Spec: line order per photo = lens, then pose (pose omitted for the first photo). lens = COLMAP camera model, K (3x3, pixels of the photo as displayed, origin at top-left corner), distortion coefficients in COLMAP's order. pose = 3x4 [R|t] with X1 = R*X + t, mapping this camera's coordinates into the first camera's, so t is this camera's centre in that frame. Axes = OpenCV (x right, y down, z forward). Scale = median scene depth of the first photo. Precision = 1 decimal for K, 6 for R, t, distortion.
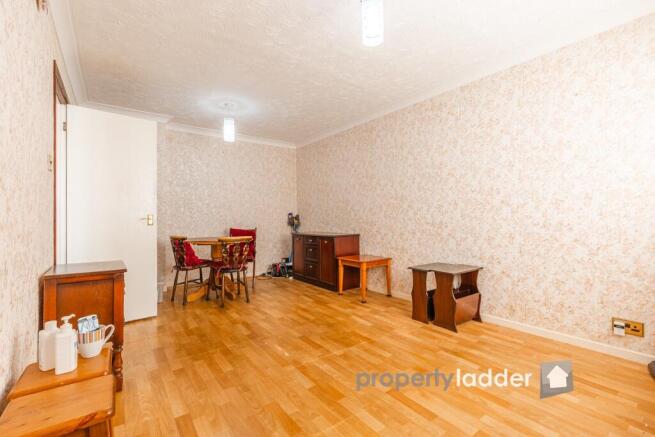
lens RADIAL K [[294.9, 0, 329.8], [0, 294.9, 218.2], [0, 0, 1]] dist [0.006369, -0.002319]
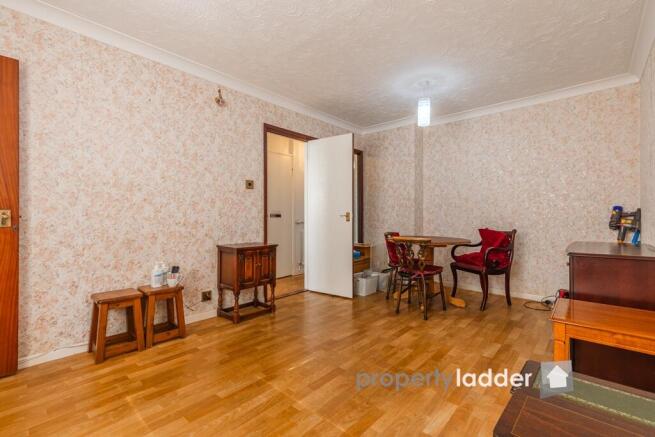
lens RADIAL K [[294.9, 0, 329.7], [0, 294.9, 217.0], [0, 0, 1]] dist [0.006369, -0.002319]
pose [[0.196192, 0.007555, -0.980536, 0.426621], [-0.000707, 0.999971, 0.007563, -0.002100], [0.980565, -0.000791, 0.196192, 0.537766]]
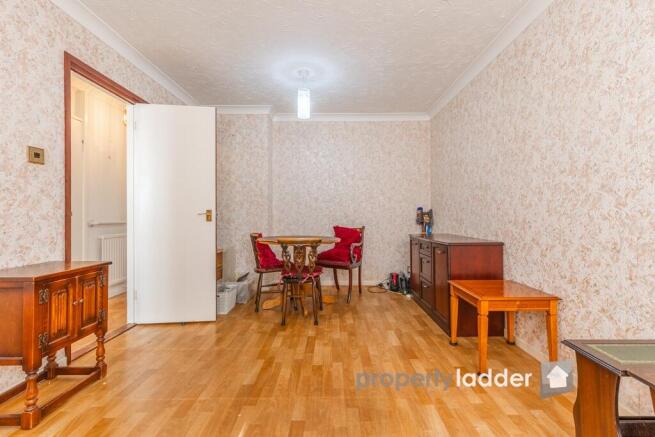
lens RADIAL K [[294.9, 0, 332.4], [0, 294.9, 216.8], [0, 0, 1]] dist [0.006369, -0.002319]
pose [[0.804059, 0.008104, -0.594494, 0.191112], [-0.003205, 0.999952, 0.009297, -0.000209], [0.594540, -0.005570, 0.804046, 0.383119]]
